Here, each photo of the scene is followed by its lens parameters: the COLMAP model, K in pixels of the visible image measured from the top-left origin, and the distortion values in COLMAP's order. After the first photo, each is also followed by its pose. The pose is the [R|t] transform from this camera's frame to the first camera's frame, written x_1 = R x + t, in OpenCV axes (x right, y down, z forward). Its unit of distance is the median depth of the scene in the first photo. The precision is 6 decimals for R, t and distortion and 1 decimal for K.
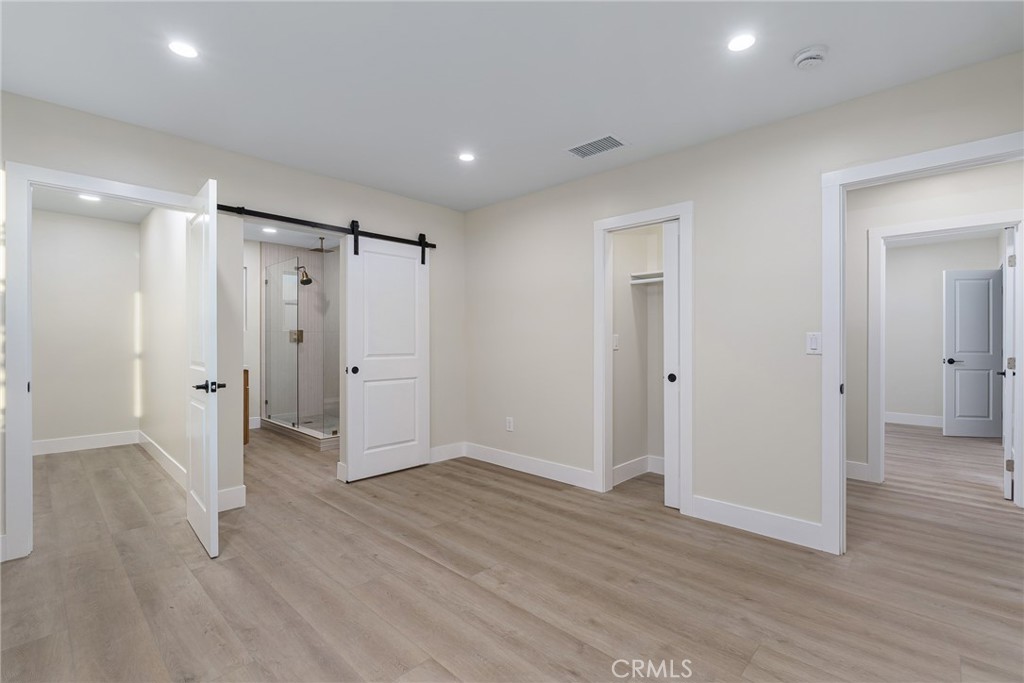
lens RADIAL K [[450.8, 0, 512.0], [0, 450.8, 341.5], [0, 0, 1]] dist [-0.000709, 0.000006]
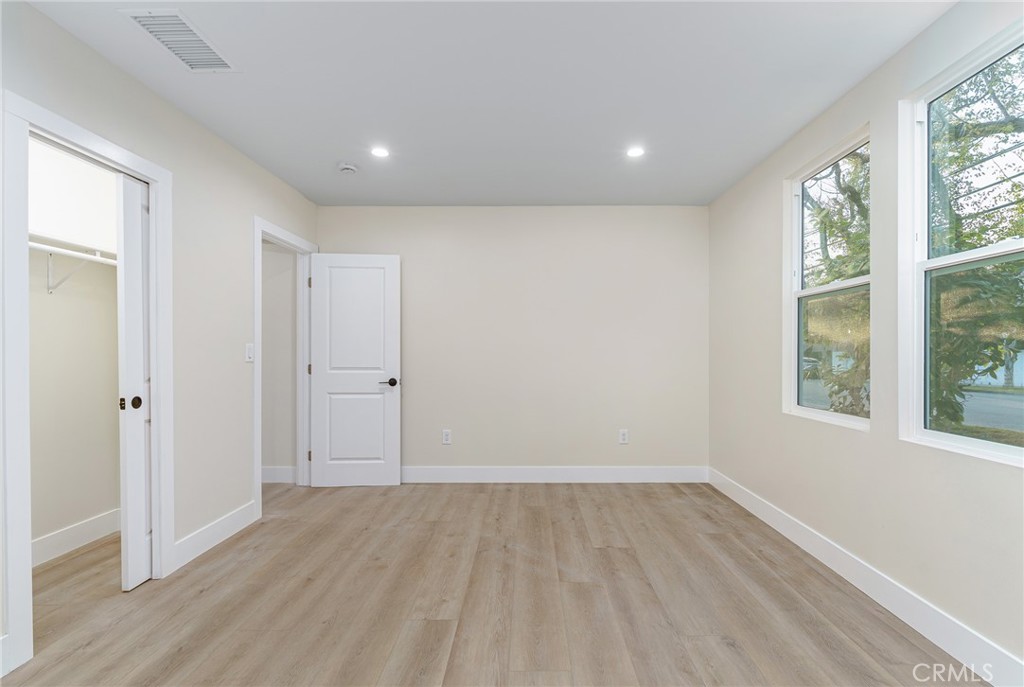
lens RADIAL K [[490.5, 0, 512.0], [0, 490.5, 343.5], [0, 0, 1]] dist [-0.000134, -0.000071]
pose [[-0.671029, 0.011580, 0.741340, -0.856357], [-0.001065, 0.999862, -0.016583, 0.000451], [-0.741430, -0.011918, -0.670924, 1.515966]]
